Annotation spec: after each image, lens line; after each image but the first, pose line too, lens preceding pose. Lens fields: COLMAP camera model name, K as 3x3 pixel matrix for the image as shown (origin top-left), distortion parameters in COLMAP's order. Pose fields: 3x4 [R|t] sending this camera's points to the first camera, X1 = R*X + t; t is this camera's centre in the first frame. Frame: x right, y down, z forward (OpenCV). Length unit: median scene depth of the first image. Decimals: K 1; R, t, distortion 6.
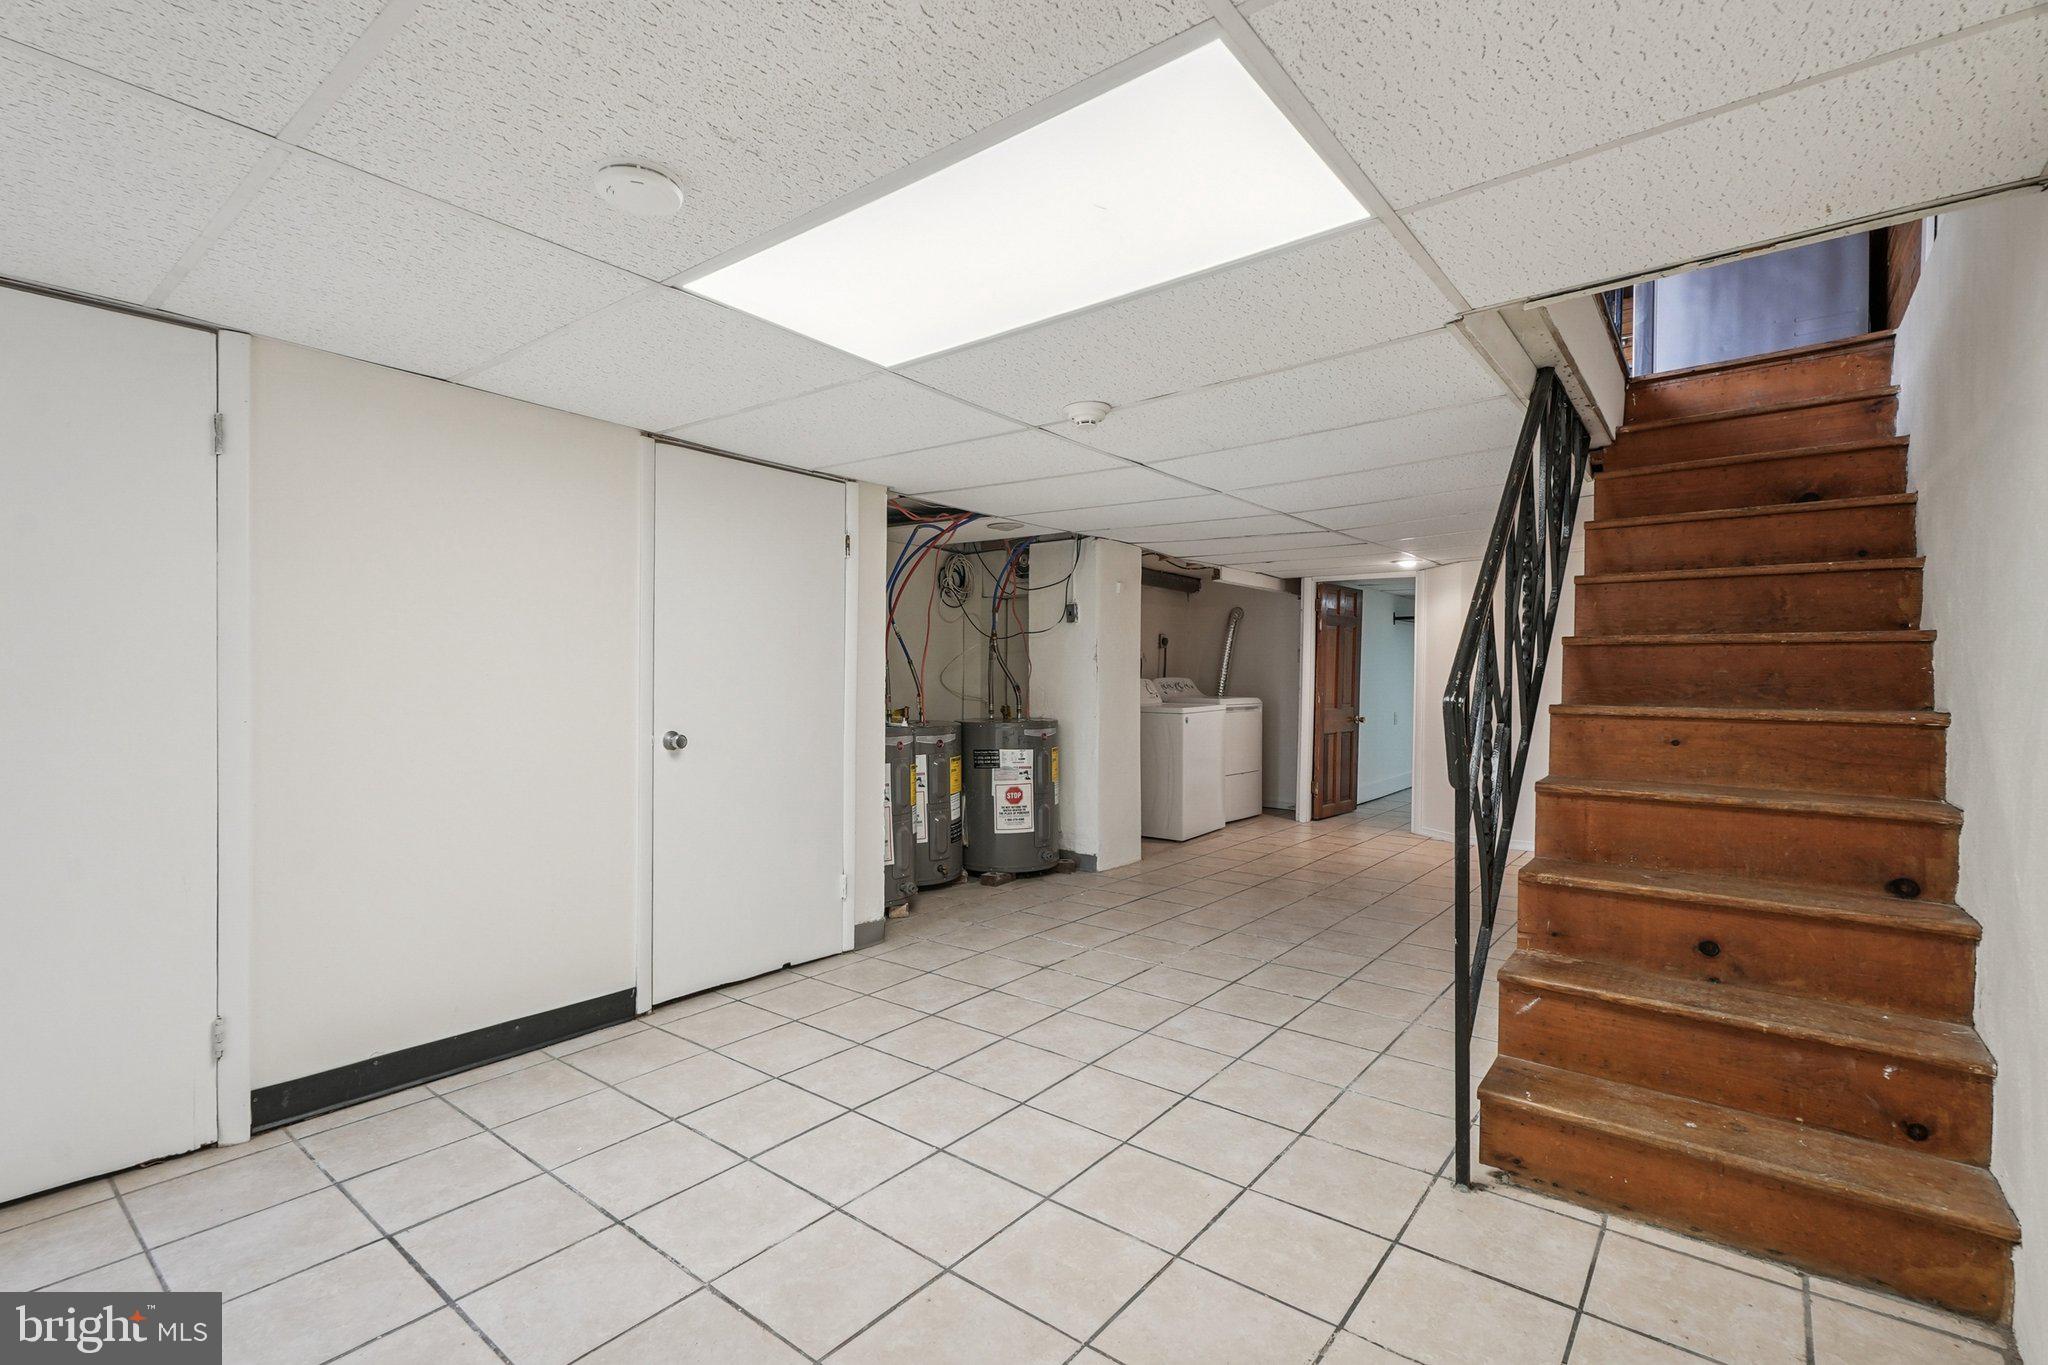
lens RADIAL K [[925.0, 0, 1018.9], [0, 925.0, 688.0], [0, 0, 1]] dist [-0.000557, -0.002142]
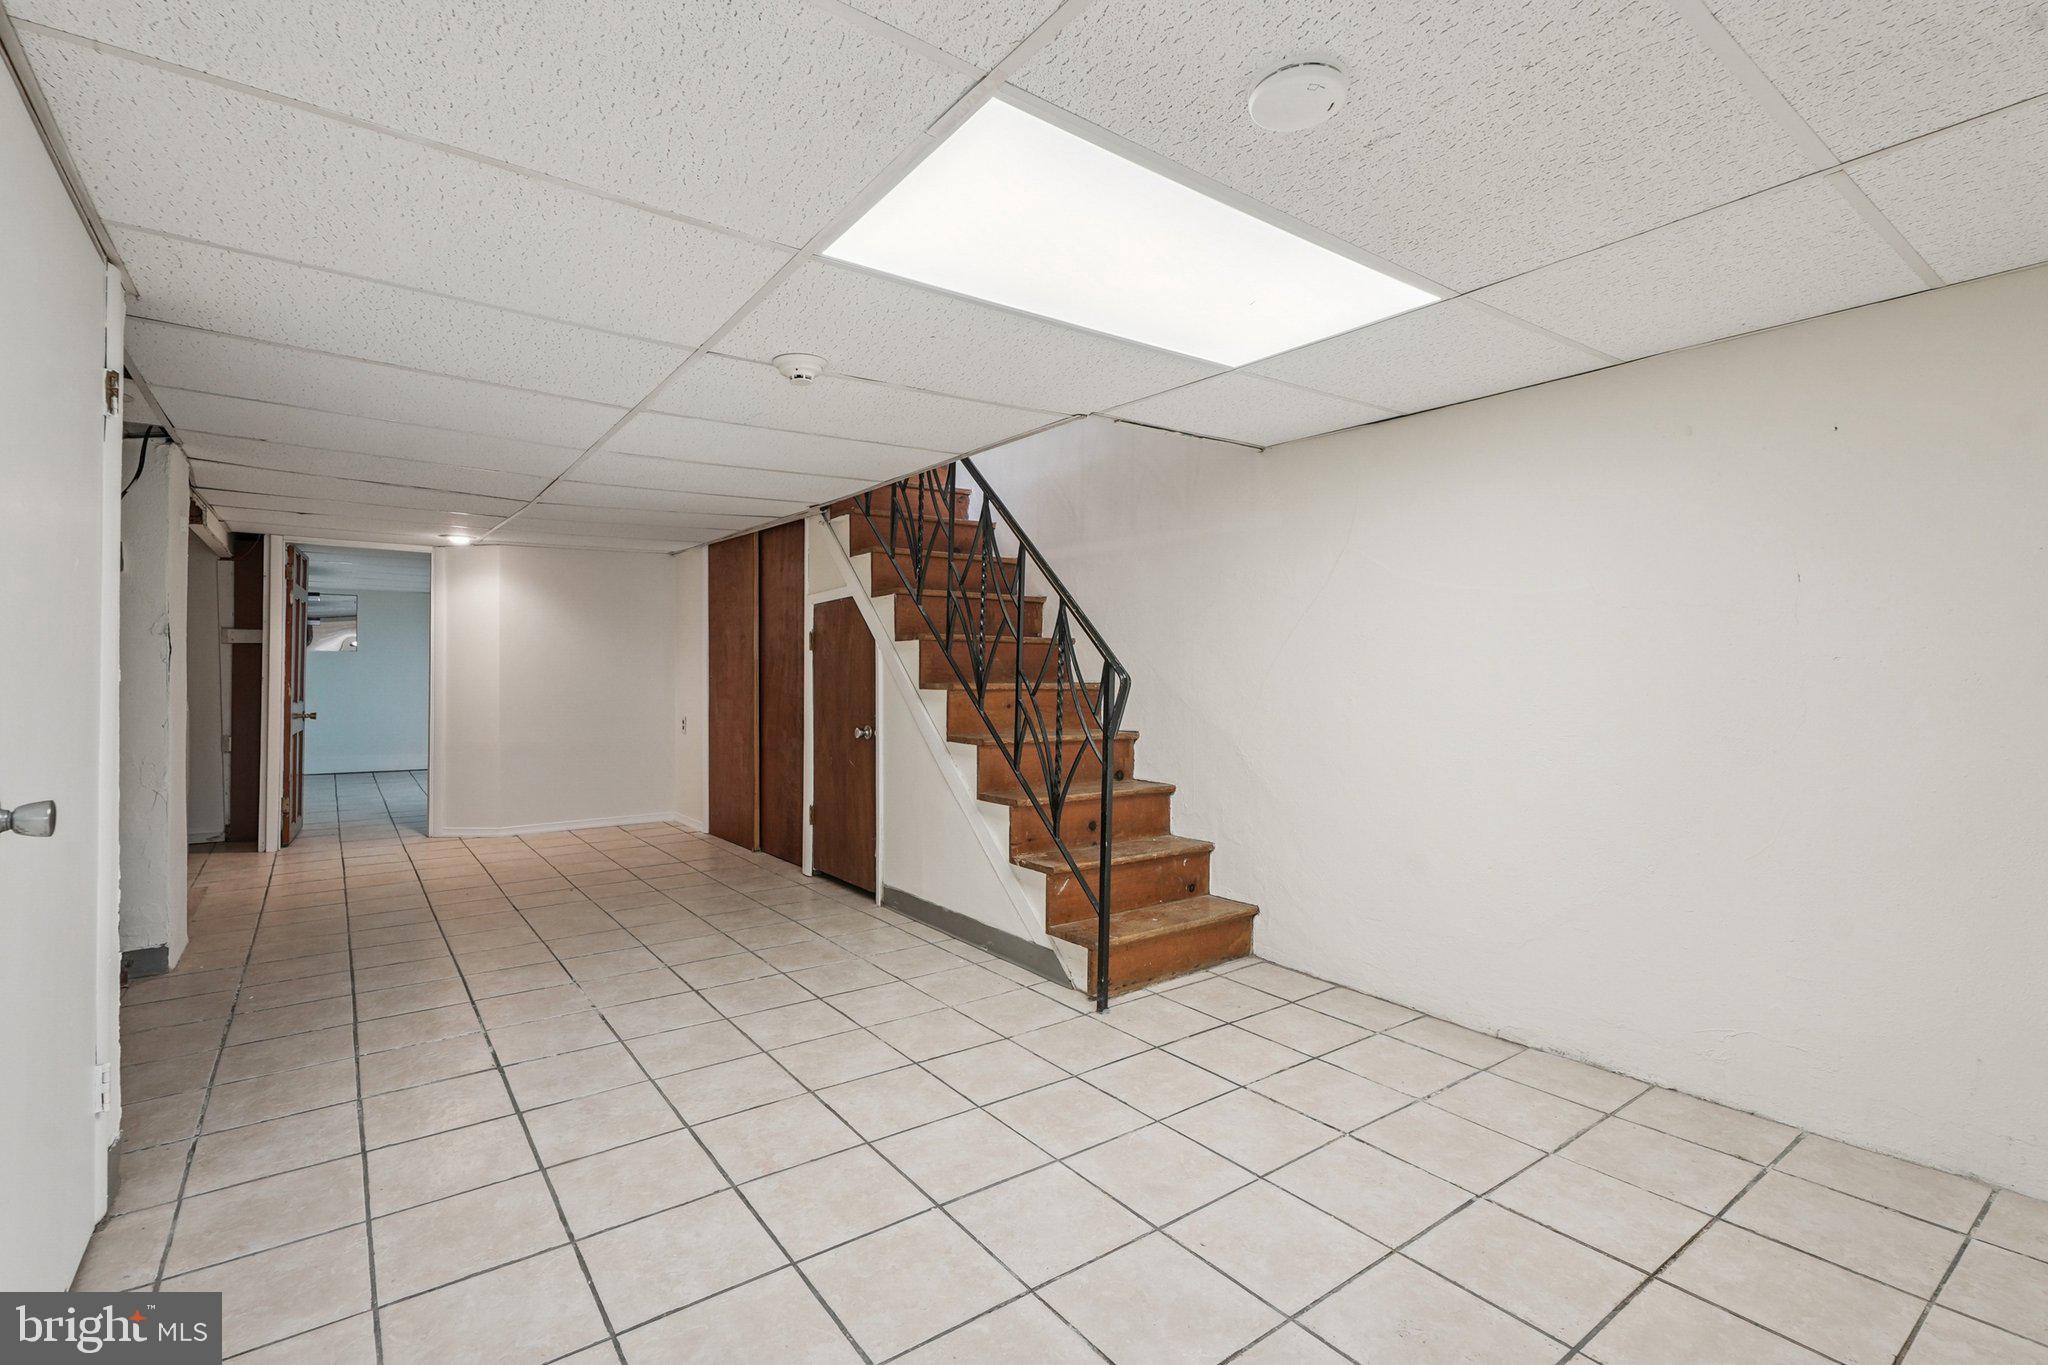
lens RADIAL K [[925.0, 0, 988.0], [0, 925.0, 661.5], [0, 0, 1]] dist [-0.000557, -0.002142]
pose [[0.270218, 0.007388, 0.962771, -0.673678], [0.009334, 0.999903, -0.010292, 0.000531], [-0.962754, 0.011767, 0.270123, 0.532342]]
